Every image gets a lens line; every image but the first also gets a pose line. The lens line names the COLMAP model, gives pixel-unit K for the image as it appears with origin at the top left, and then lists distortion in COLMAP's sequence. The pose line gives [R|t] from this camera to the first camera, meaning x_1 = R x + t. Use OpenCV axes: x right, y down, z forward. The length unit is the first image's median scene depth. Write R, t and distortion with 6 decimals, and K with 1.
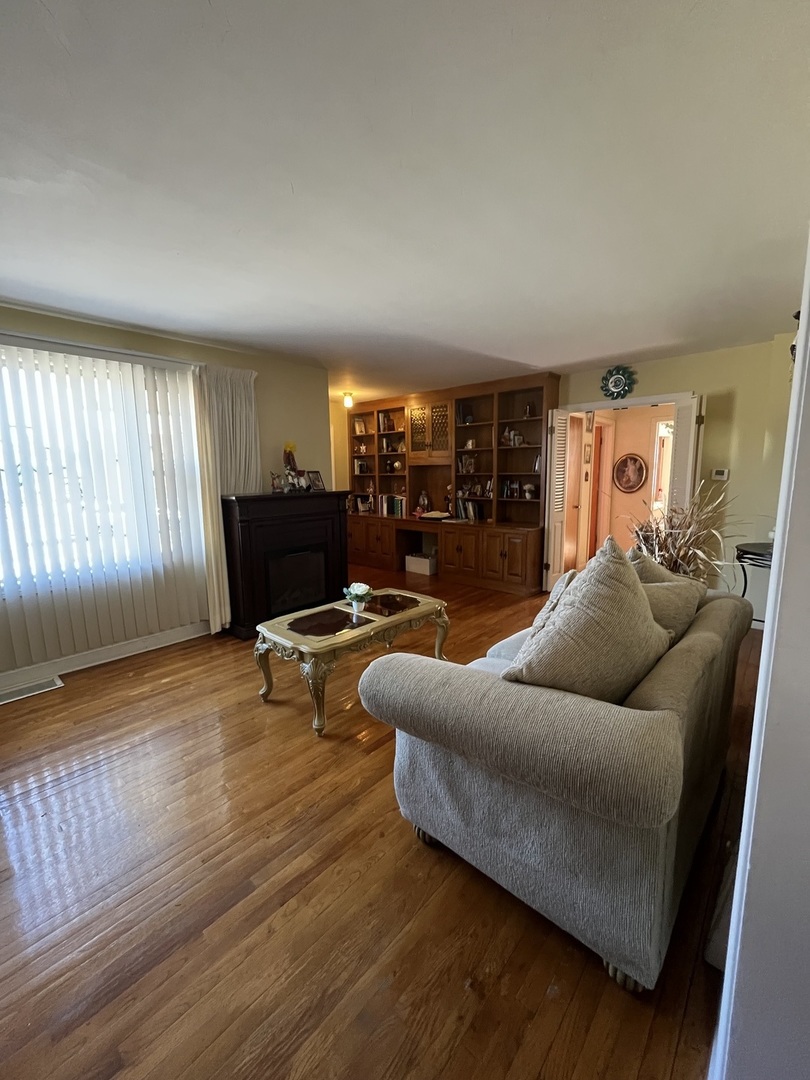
lens RADIAL K [[438.9, 0, 405.1], [0, 438.9, 537.6], [0, 0, 1]] dist [-0.002902, 0.000101]
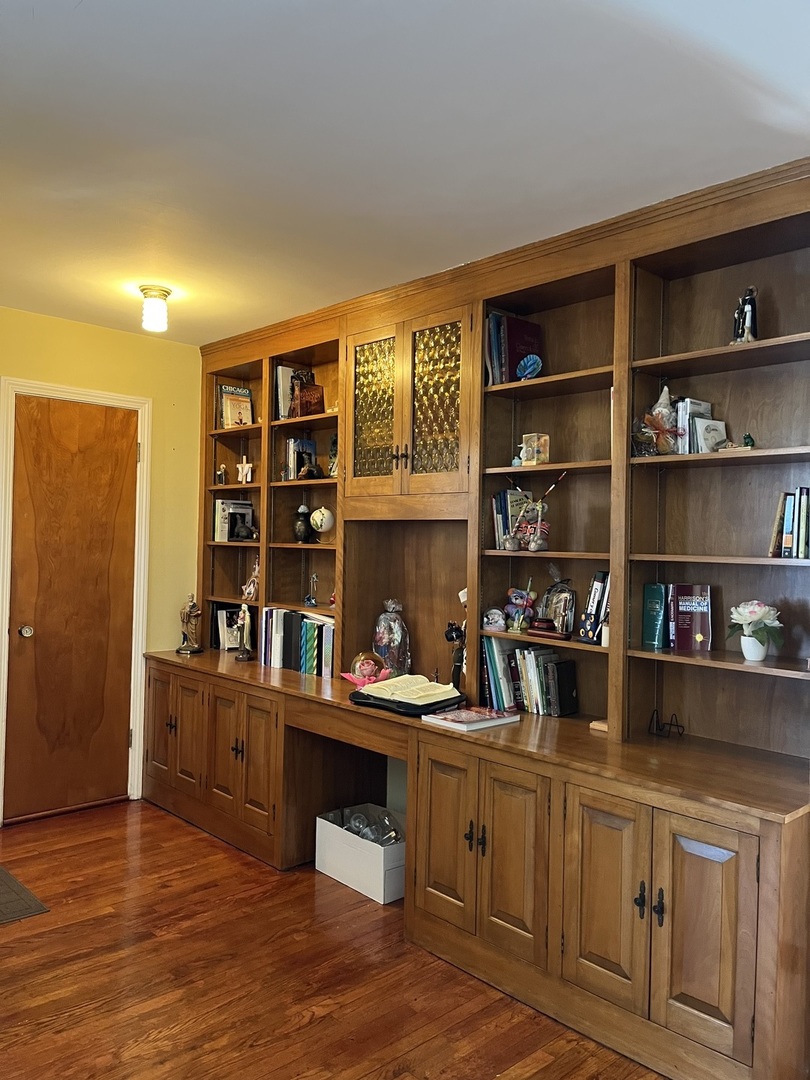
lens RADIAL K [[811.7, 0, 405.0], [0, 811.7, 540.0], [0, 0, 1]] dist [0.056630, -0.080716]
pose [[0.996095, 0.033562, -0.081663, 0.110124], [-0.045334, 0.988116, -0.146874, -0.073107], [0.075763, 0.150003, 0.985778, 0.475573]]
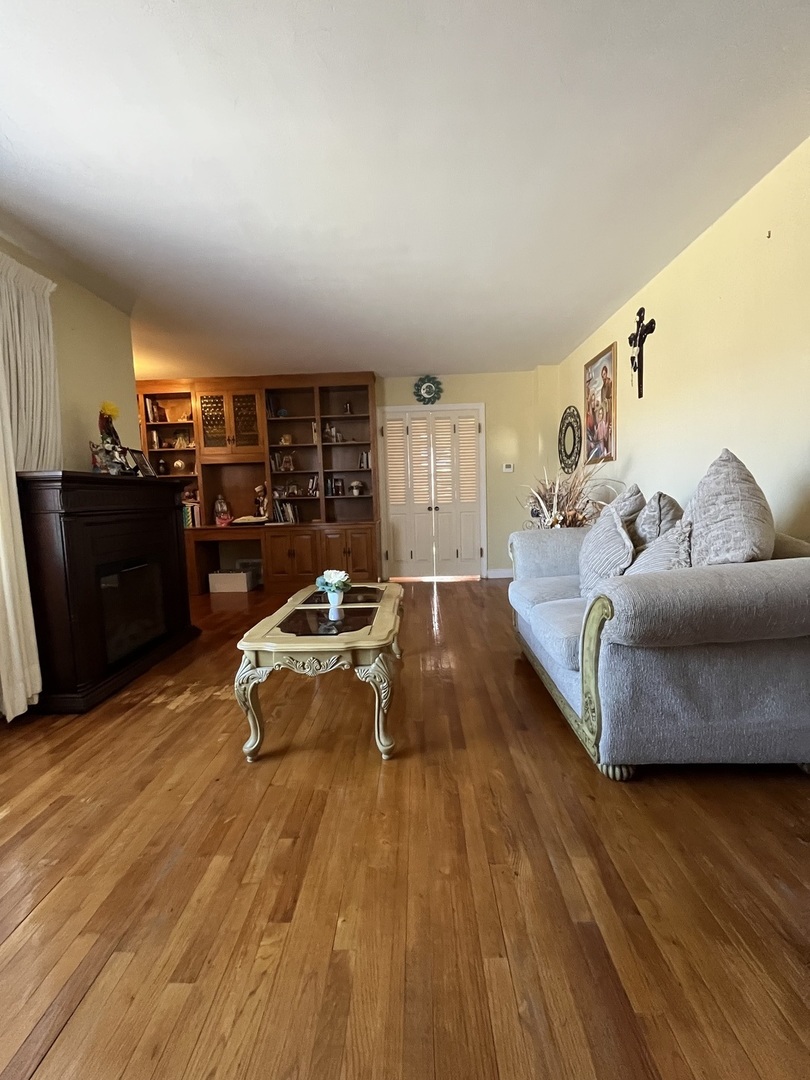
lens RADIAL K [[438.9, 0, 405.1], [0, 438.9, 537.6], [0, 0, 1]] dist [-0.002902, 0.000101]
pose [[0.760143, -0.074030, 0.645525, -0.266918], [0.118947, 0.992554, -0.026239, 0.043083], [-0.638776, 0.096729, 0.763288, 0.160211]]
